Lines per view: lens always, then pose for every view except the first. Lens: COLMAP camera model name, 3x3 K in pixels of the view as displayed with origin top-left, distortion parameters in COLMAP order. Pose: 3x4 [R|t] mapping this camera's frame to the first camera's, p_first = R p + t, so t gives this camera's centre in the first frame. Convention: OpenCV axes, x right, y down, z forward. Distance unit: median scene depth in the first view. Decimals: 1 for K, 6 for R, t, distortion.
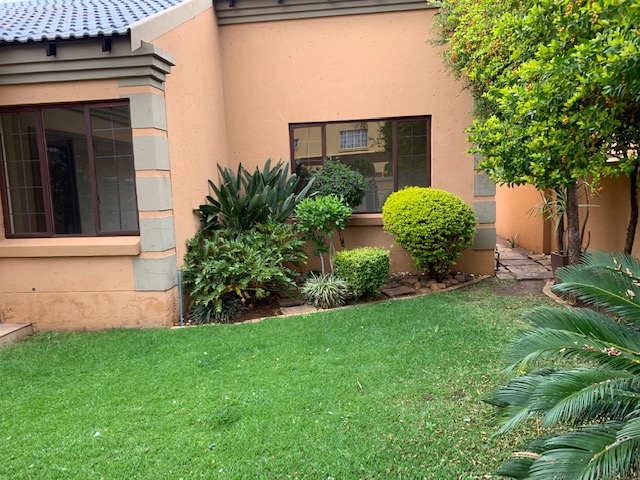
lens RADIAL K [[491.3, 0, 314.8], [0, 491.3, 234.6], [0, 0, 1]] dist [0.089412, -0.099696]
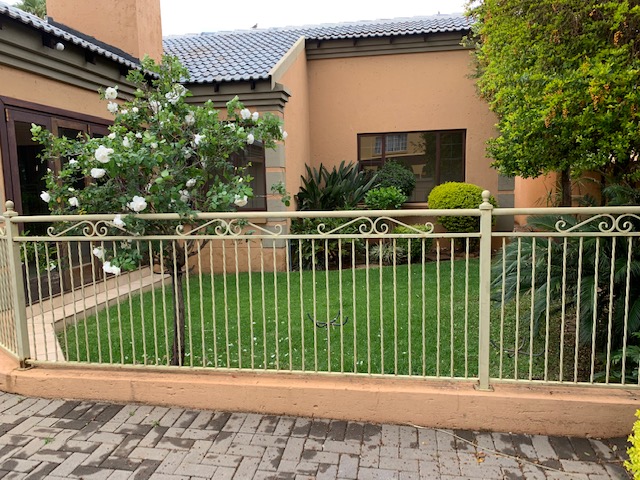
lens RADIAL K [[492.4, 0, 319.6], [0, 492.4, 243.9], [0, 0, 1]] dist [0.068308, -0.091640]
pose [[0.998351, 0.022924, -0.052634, -0.099623], [-0.022190, 0.999649, 0.014487, 0.069624], [0.052947, -0.013295, 0.998509, -0.432812]]
